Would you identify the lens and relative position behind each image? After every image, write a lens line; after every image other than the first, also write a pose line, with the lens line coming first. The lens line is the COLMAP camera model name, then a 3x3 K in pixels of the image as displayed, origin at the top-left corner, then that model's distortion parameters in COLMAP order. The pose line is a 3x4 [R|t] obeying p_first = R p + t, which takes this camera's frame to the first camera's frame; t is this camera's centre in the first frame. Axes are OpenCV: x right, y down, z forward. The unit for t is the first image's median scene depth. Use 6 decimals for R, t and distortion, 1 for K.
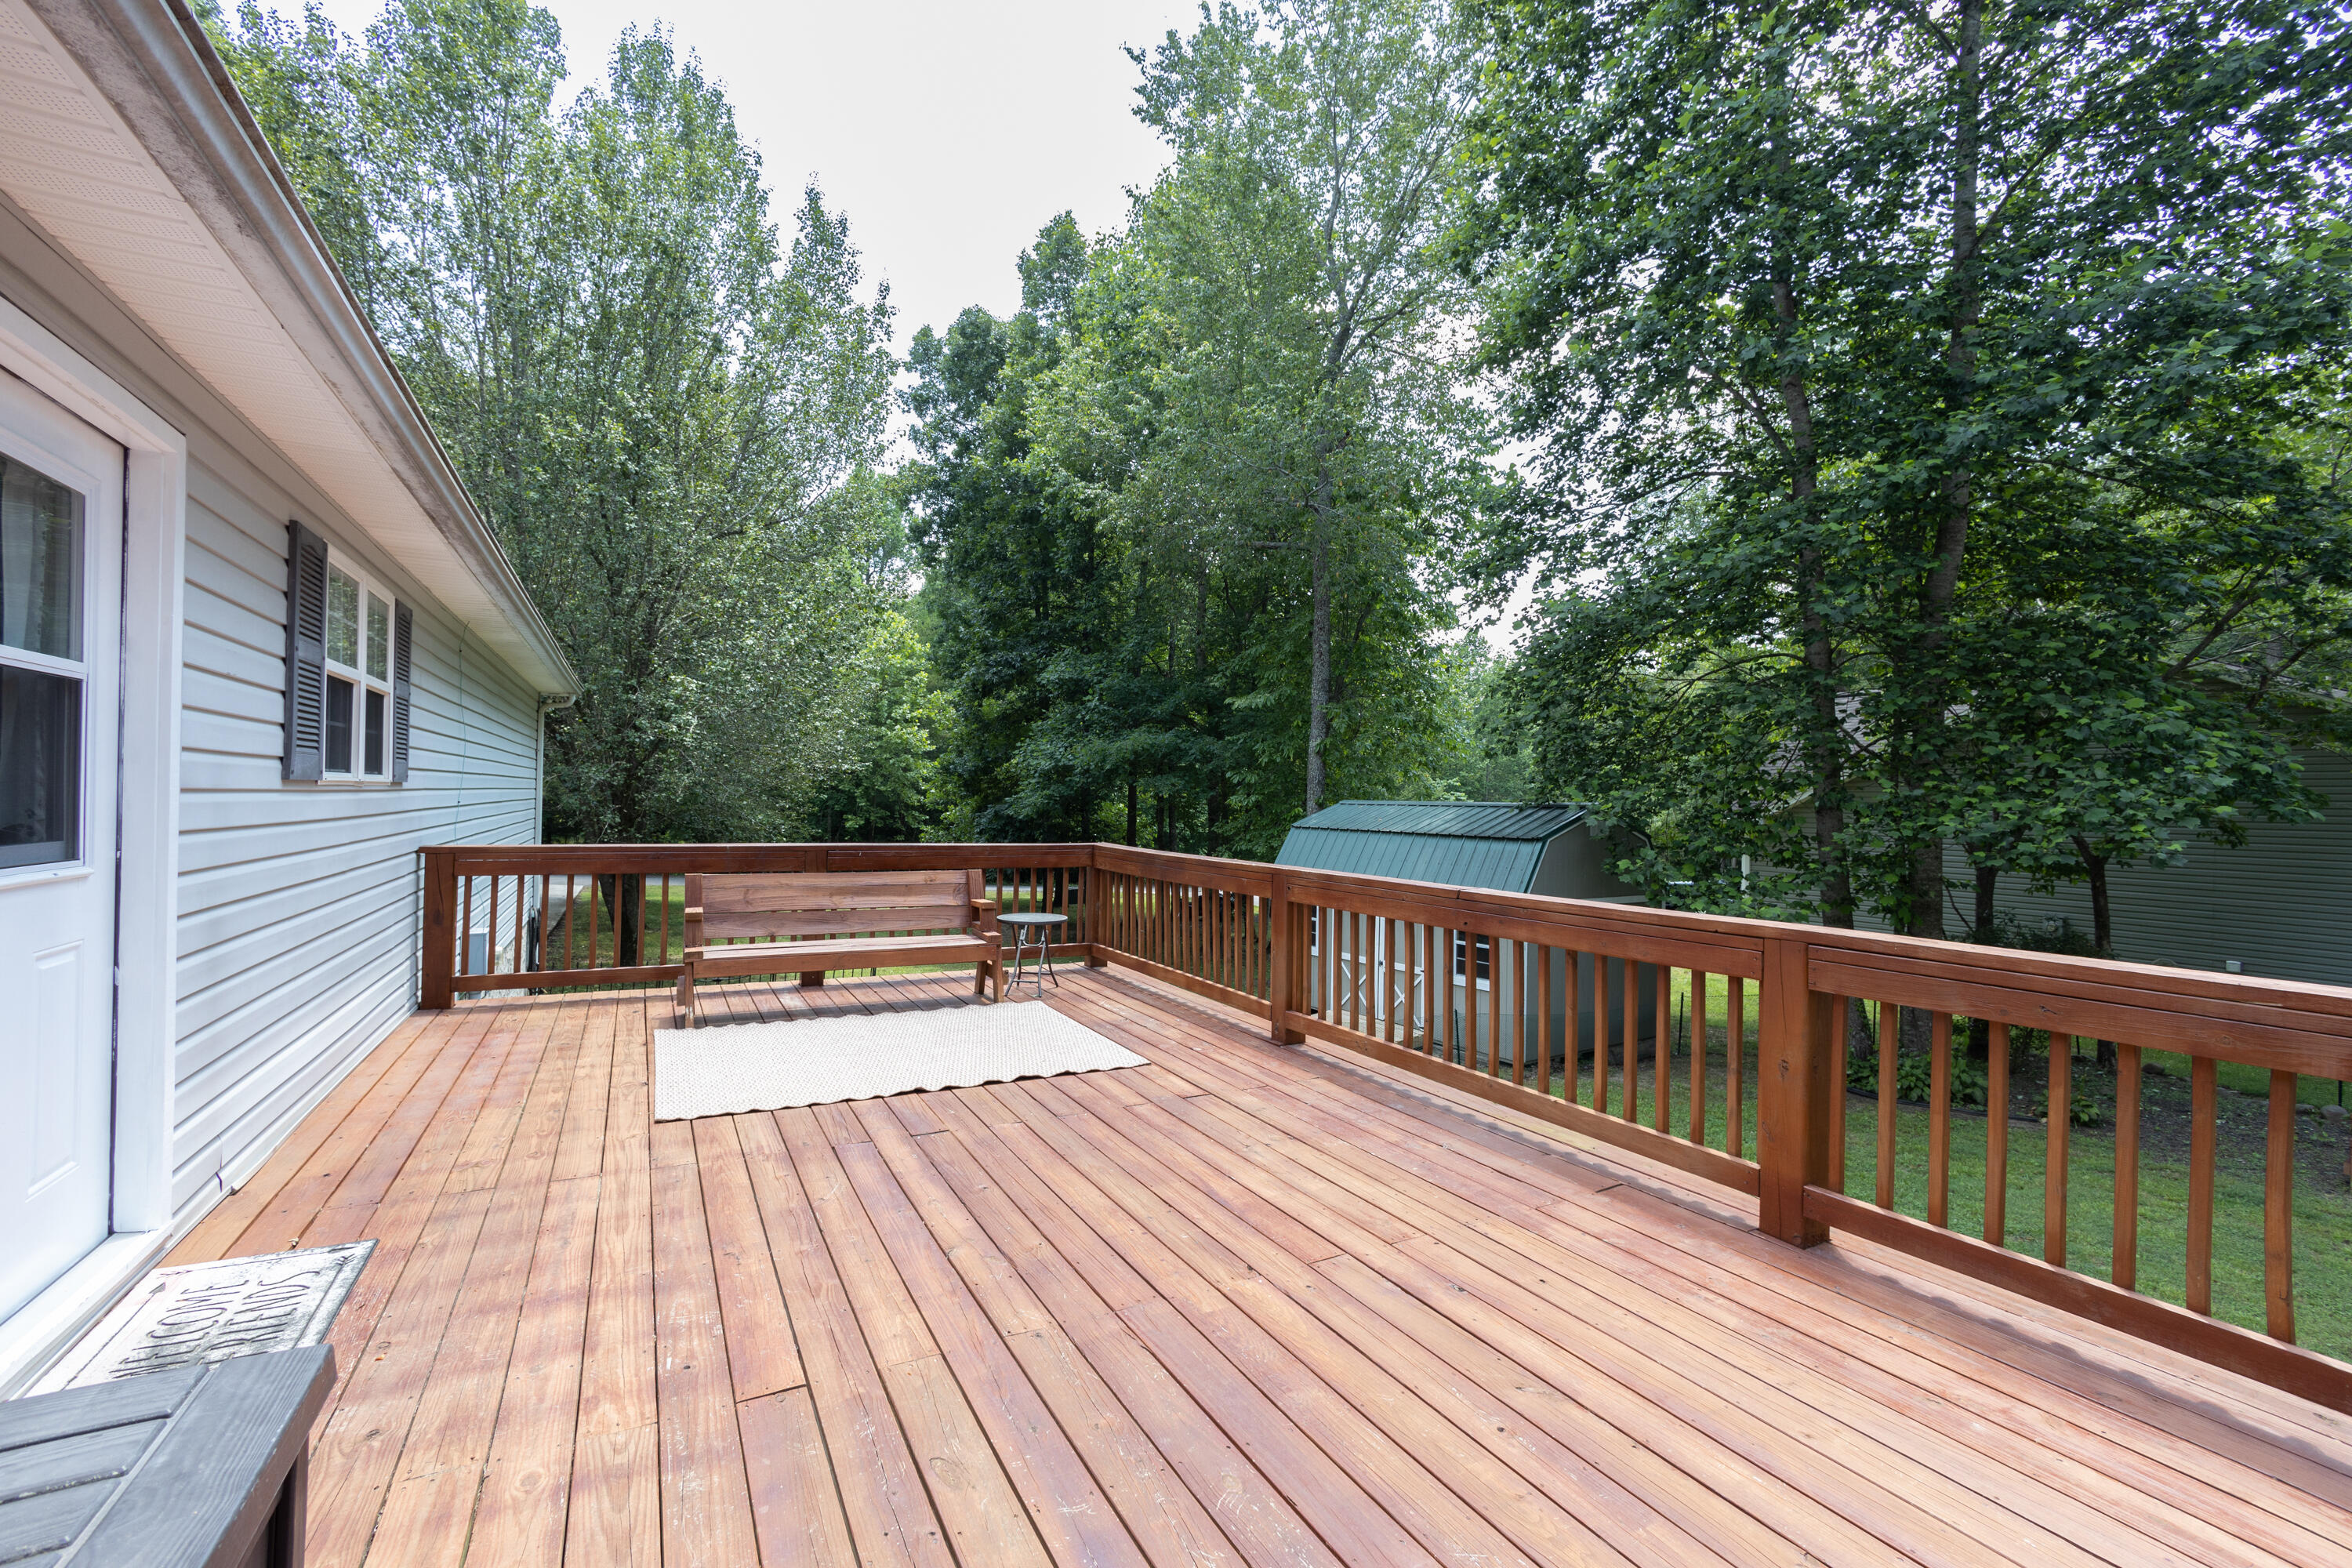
lens RADIAL K [[1015.0, 0, 1177.6], [0, 1015.0, 794.7], [0, 0, 1]] dist [0.001676, -0.000338]
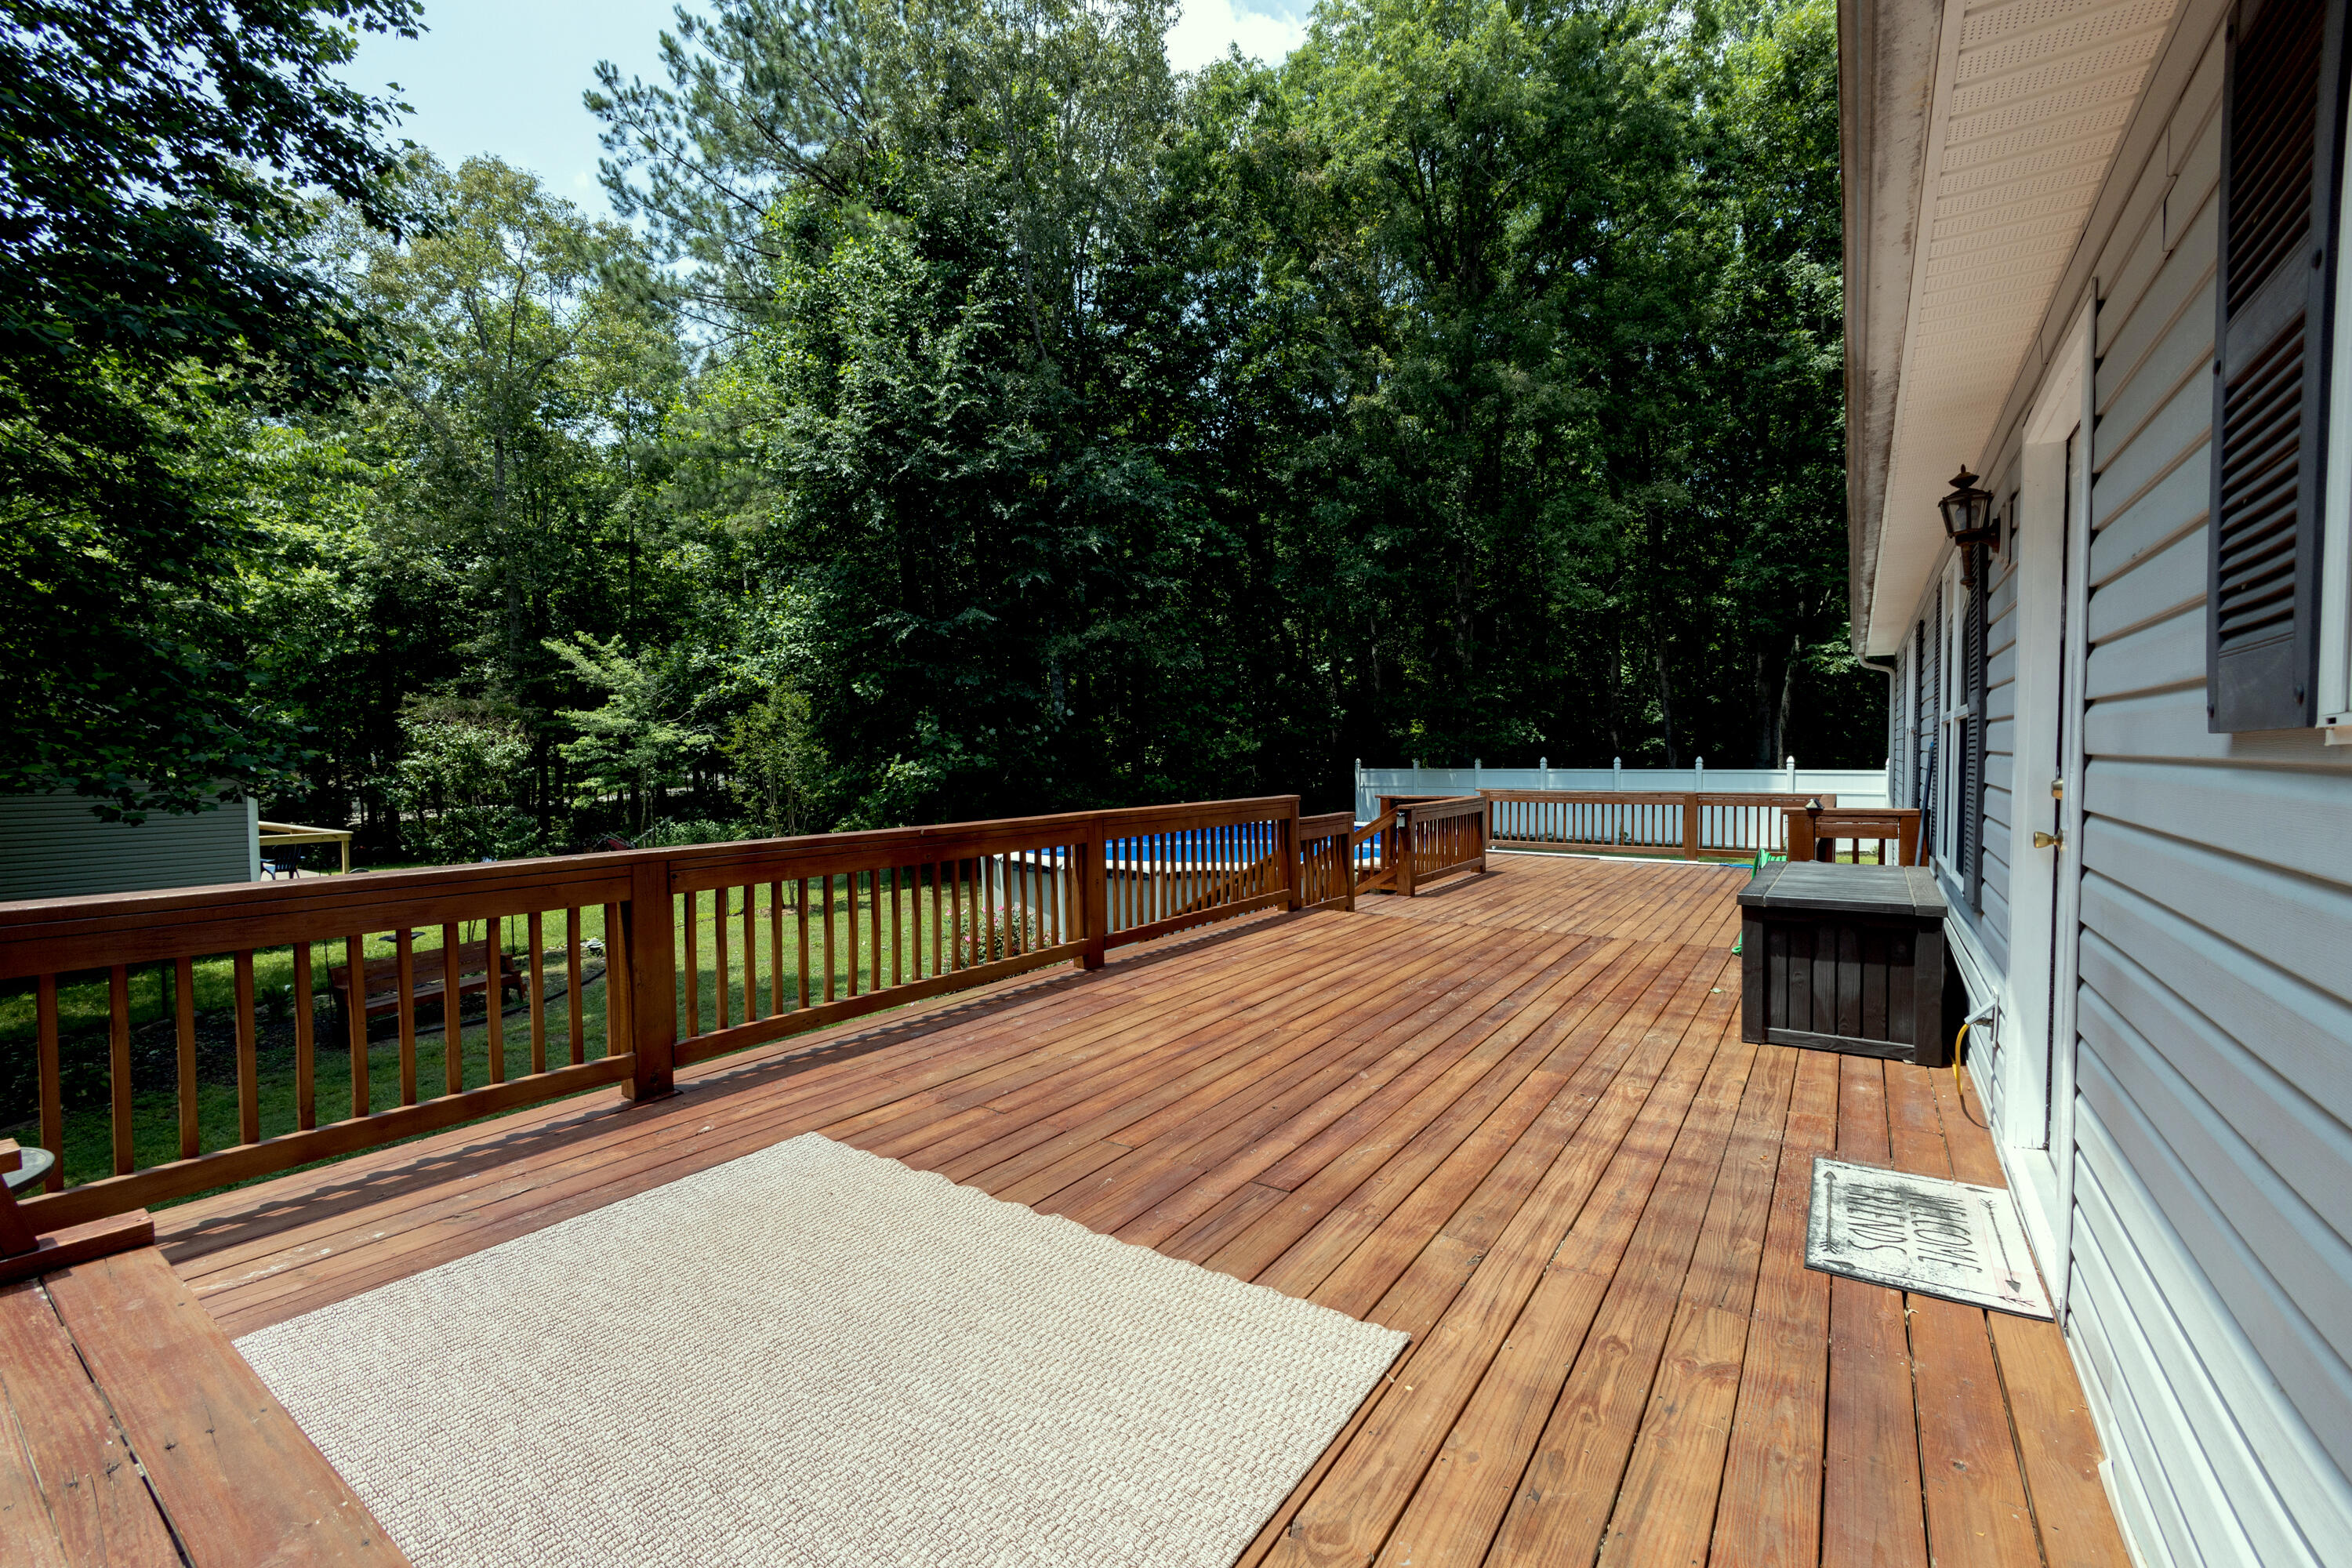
lens RADIAL K [[1015.0, 0, 1177.6], [0, 1015.0, 794.7], [0, 0, 1]] dist [0.001676, -0.000338]
pose [[-0.476329, -0.048343, 0.877937, -1.195470], [-0.005136, 0.998623, 0.052202, -0.010293], [-0.879252, 0.020356, -0.475921, 1.762780]]
